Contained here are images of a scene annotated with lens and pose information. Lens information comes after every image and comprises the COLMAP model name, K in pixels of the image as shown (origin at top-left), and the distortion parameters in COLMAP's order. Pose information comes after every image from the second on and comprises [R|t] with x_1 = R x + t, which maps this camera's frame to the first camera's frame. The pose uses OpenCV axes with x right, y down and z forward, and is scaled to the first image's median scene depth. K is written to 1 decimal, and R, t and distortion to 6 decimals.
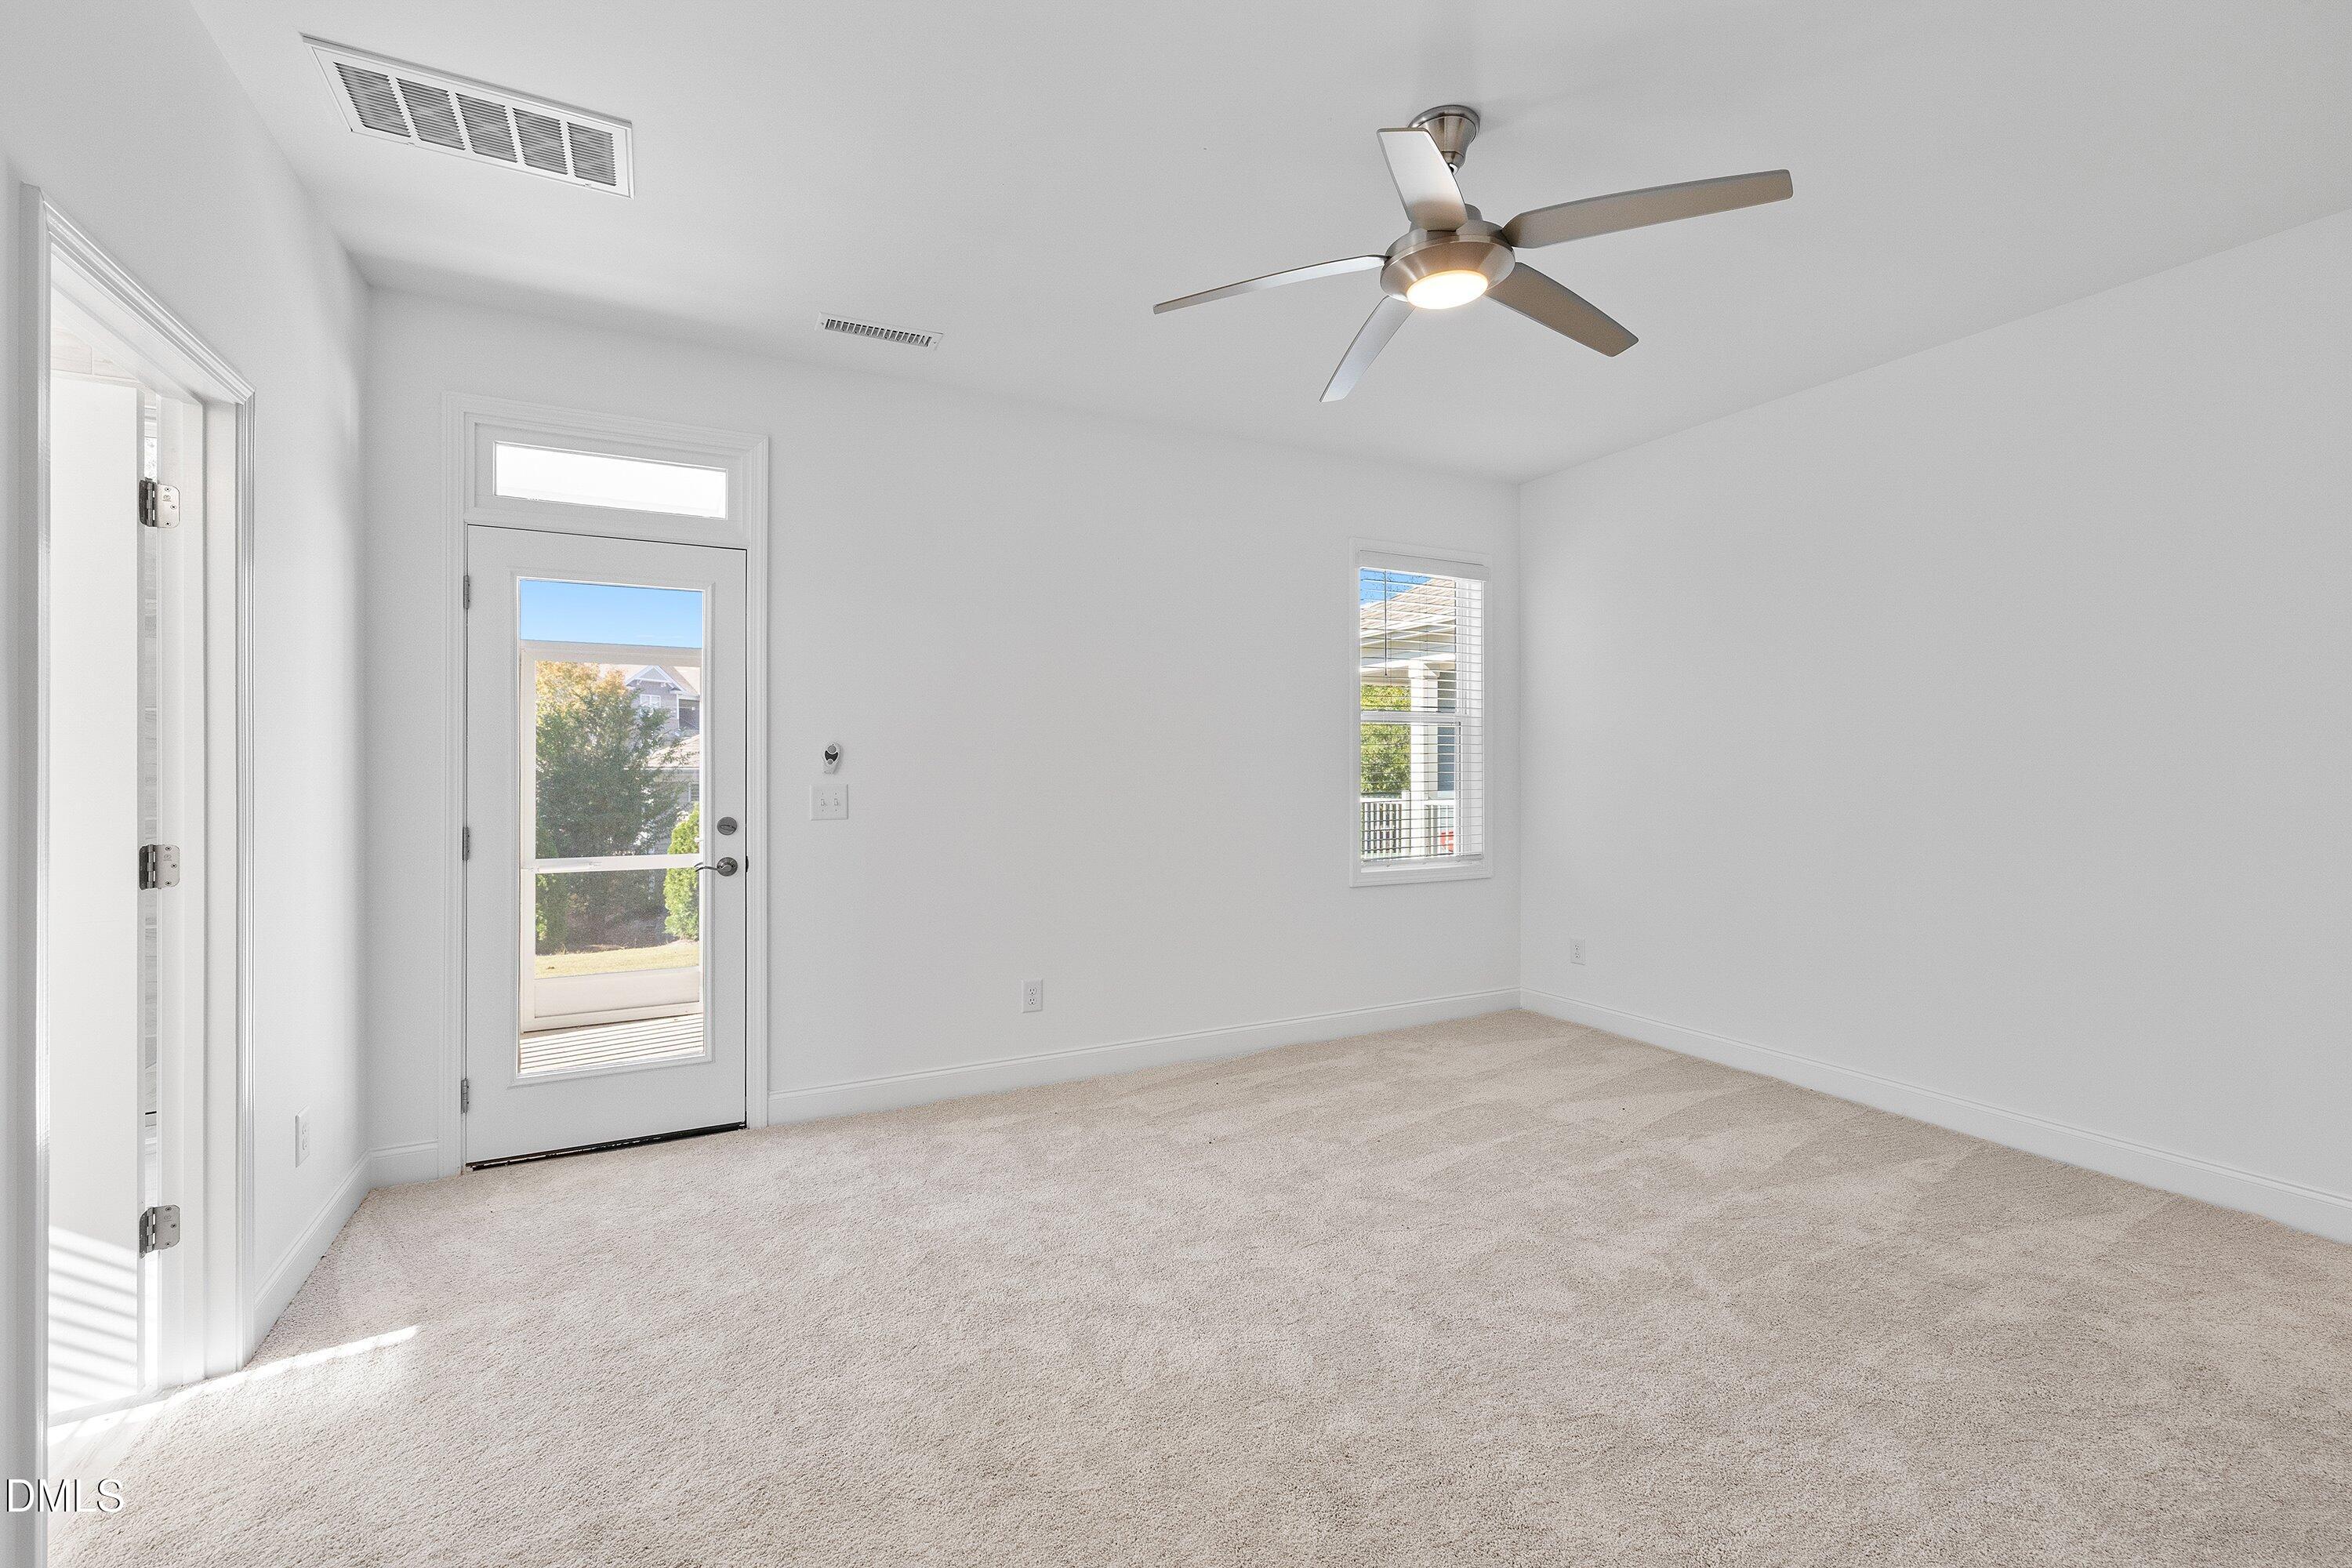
lens RADIAL K [[990.2, 0, 1179.8], [0, 990.2, 758.9], [0, 0, 1]] dist [-0.000171, 0.000016]
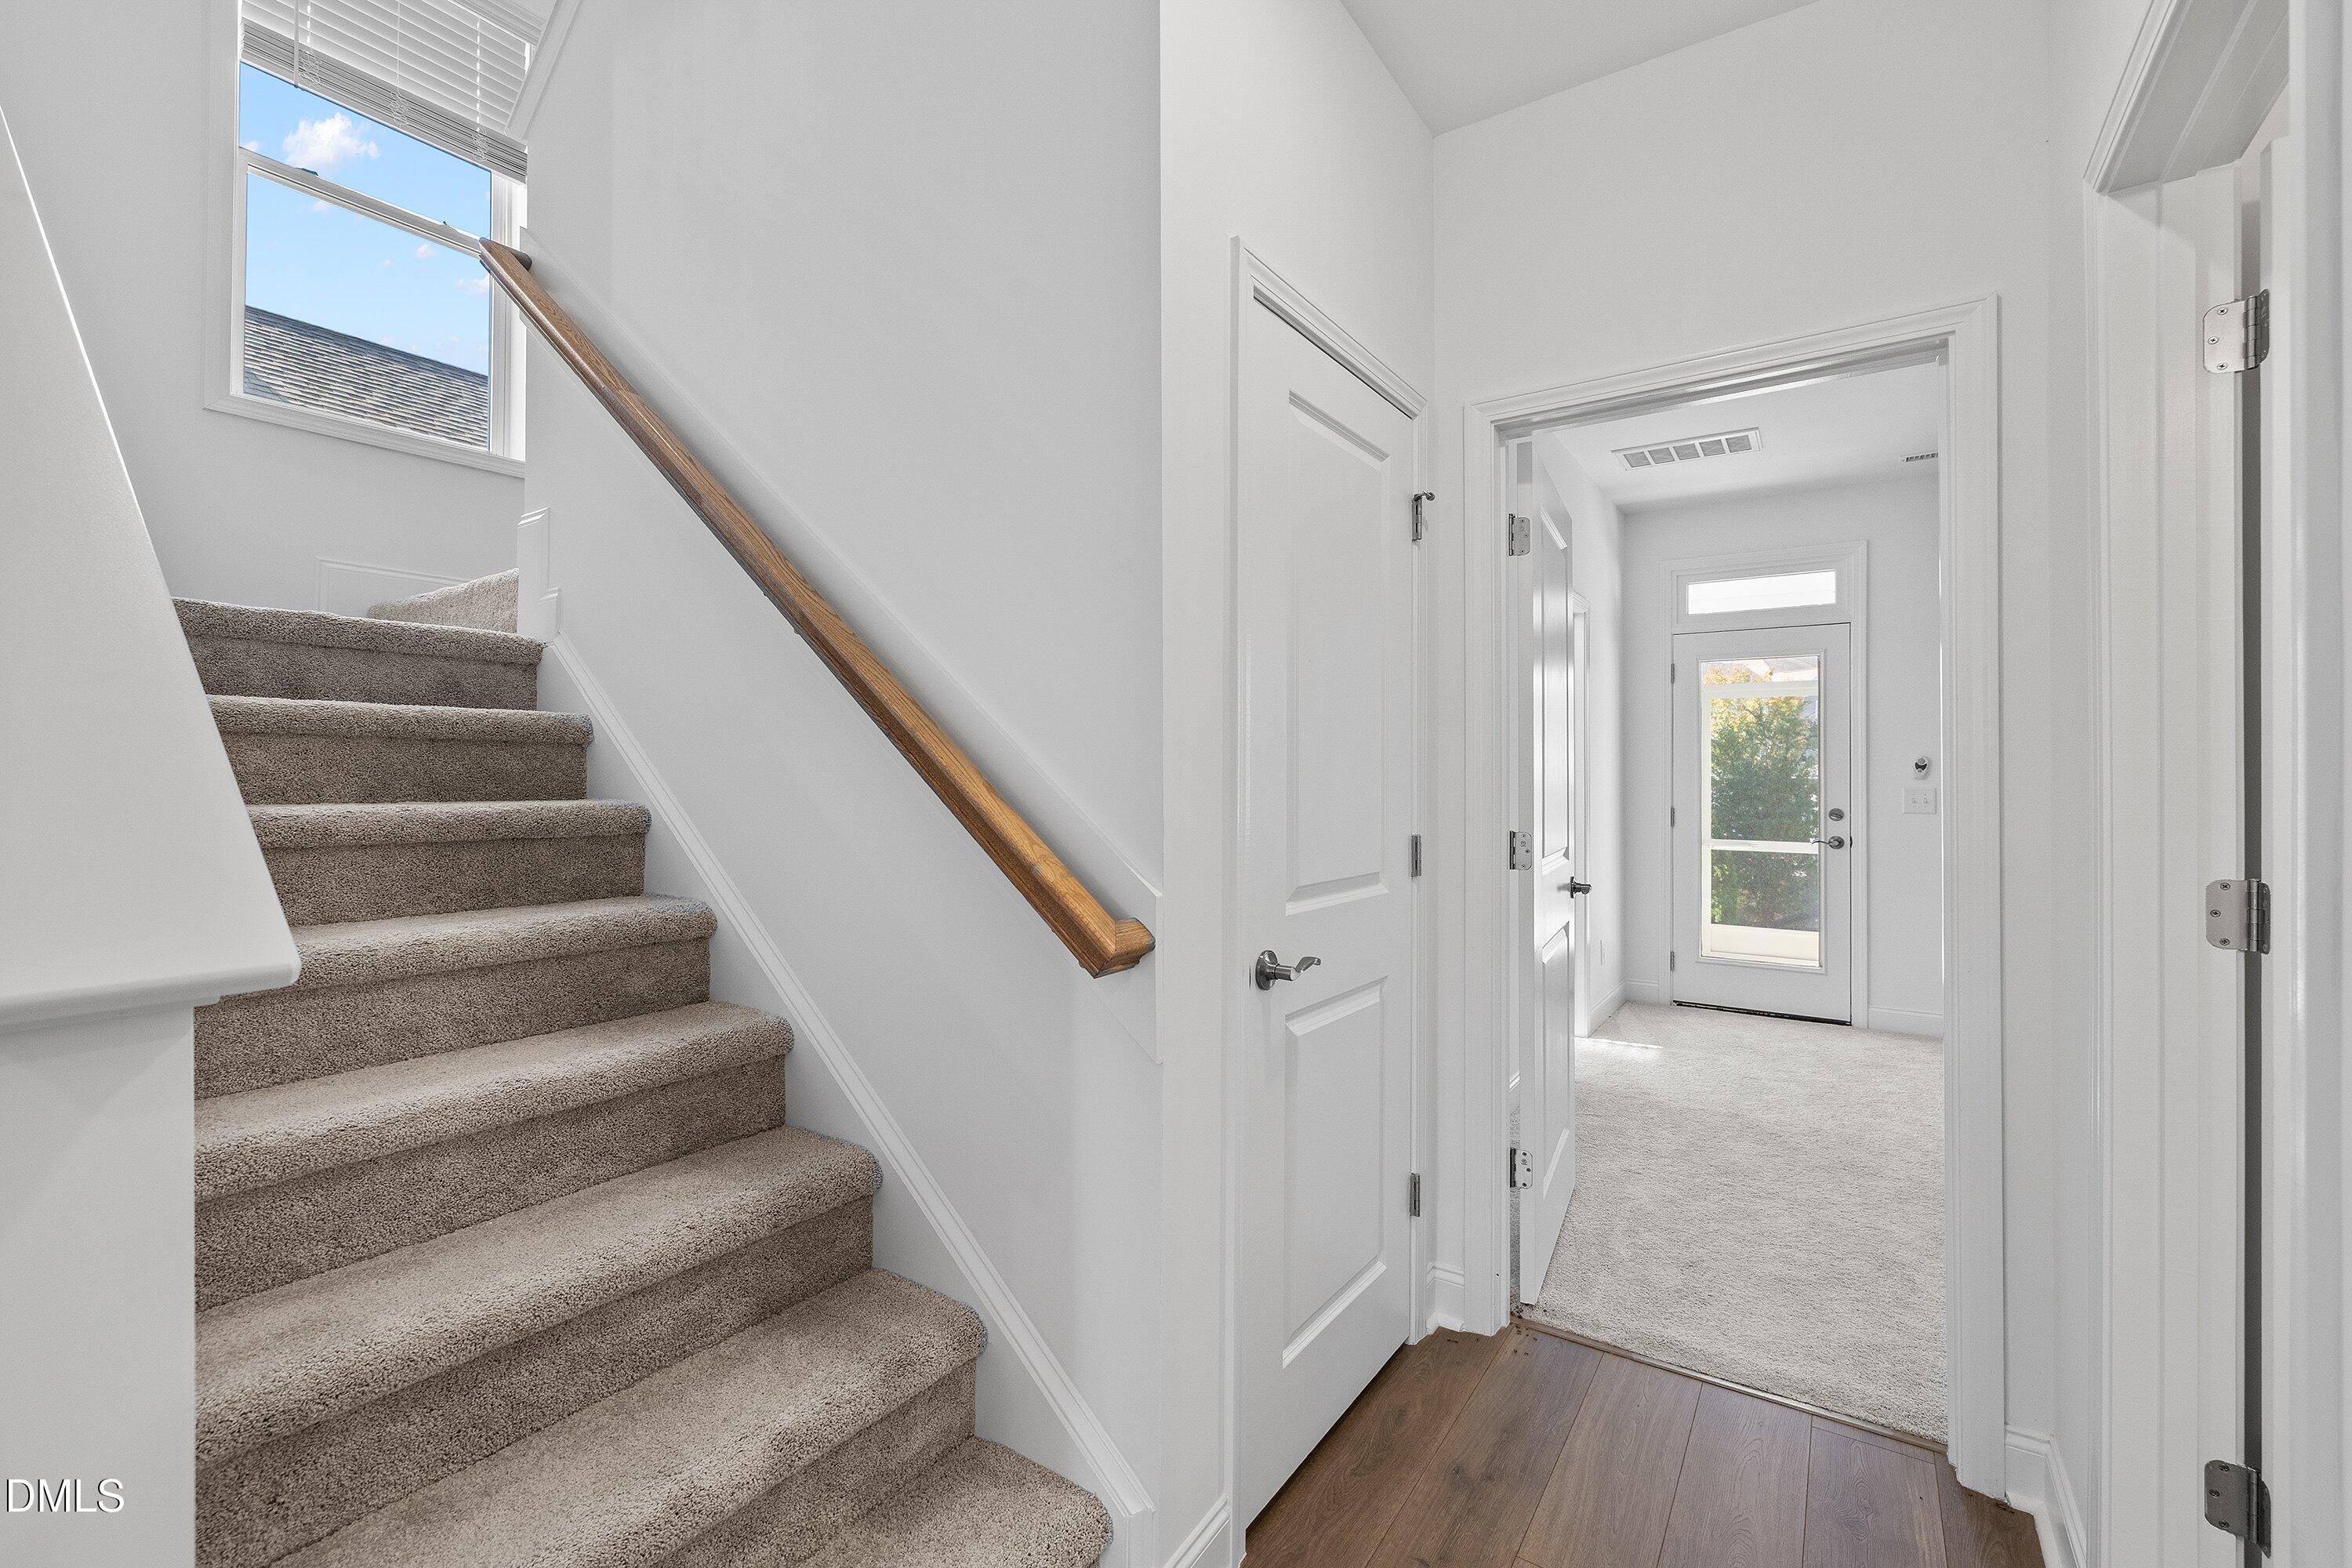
lens RADIAL K [[990.2, 0, 1177.7], [0, 990.2, 768.0], [0, 0, 1]] dist [-0.000171, 0.000016]
pose [[0.478333, -0.000591, -0.878178, 0.350884], [0.000785, 1.000000, -0.000245, -0.001046], [0.878178, -0.000572, 0.478333, -0.535007]]
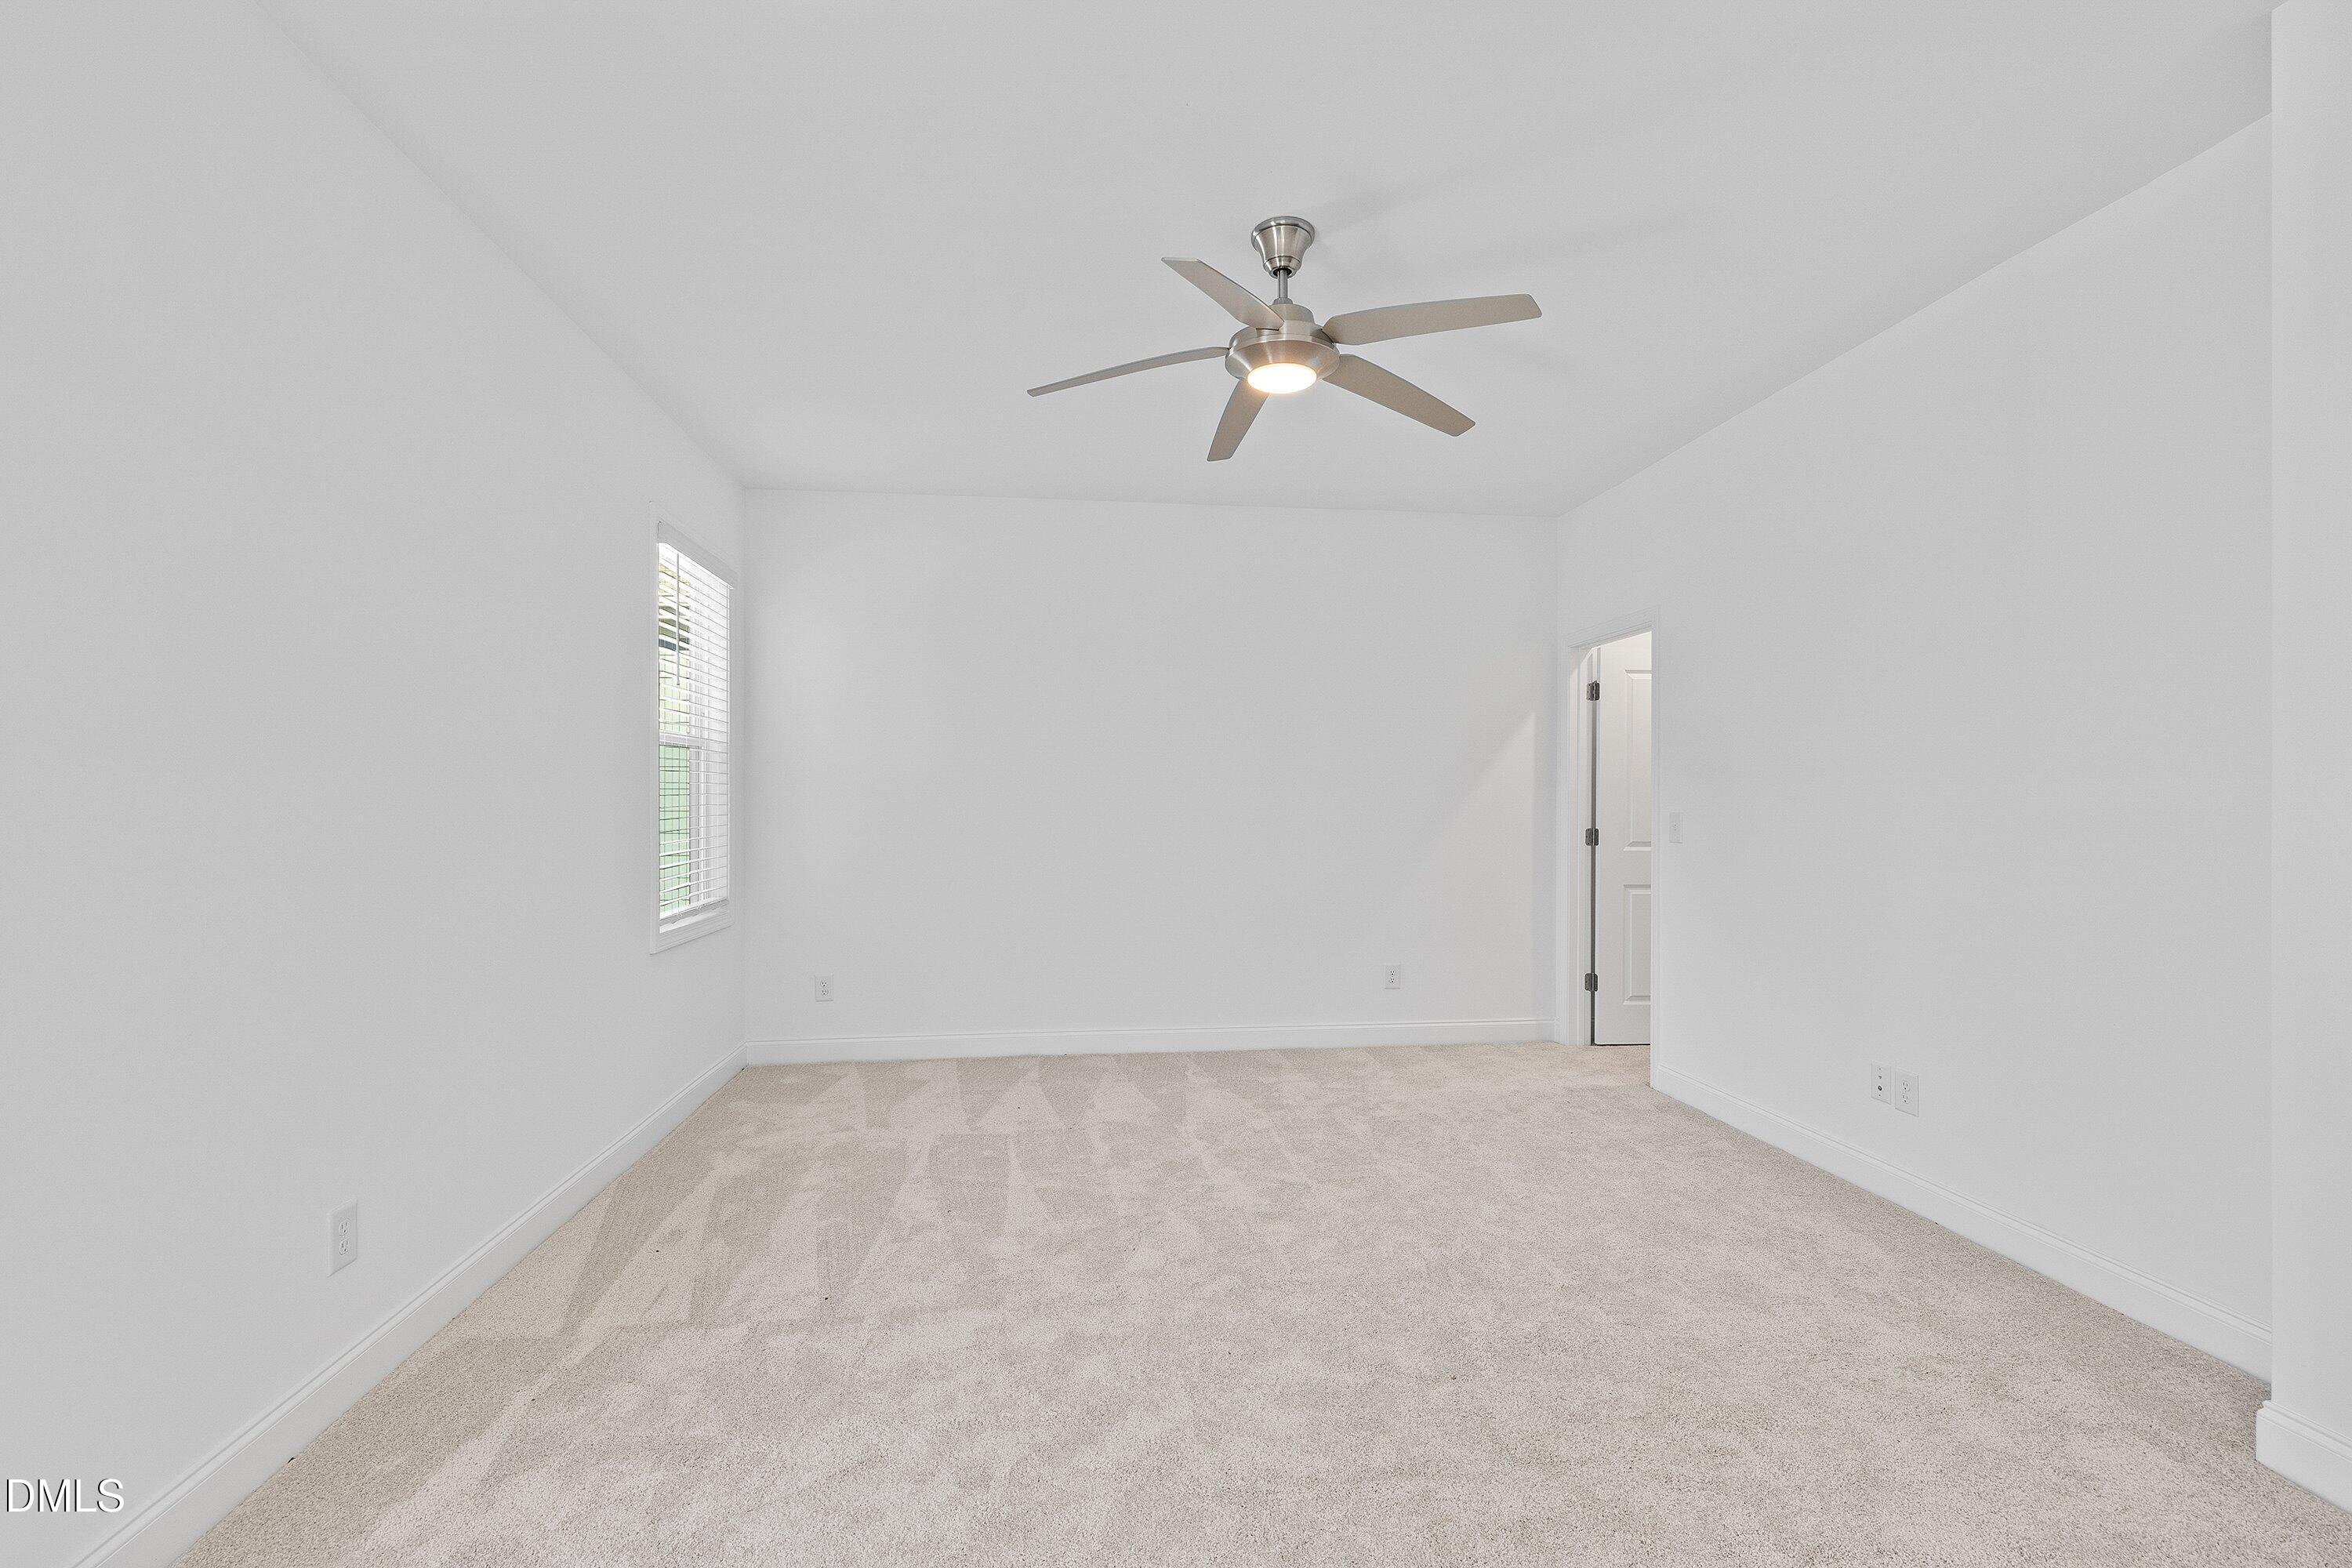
lens RADIAL K [[990.2, 0, 1179.7], [0, 990.2, 799.2], [0, 0, 1]] dist [-0.000171, 0.000016]
pose [[0.356008, 0.003616, 0.934476, -0.526951], [-0.001440, 0.999993, -0.003321, 0.015807], [-0.934482, -0.000163, 0.356011, 0.456487]]
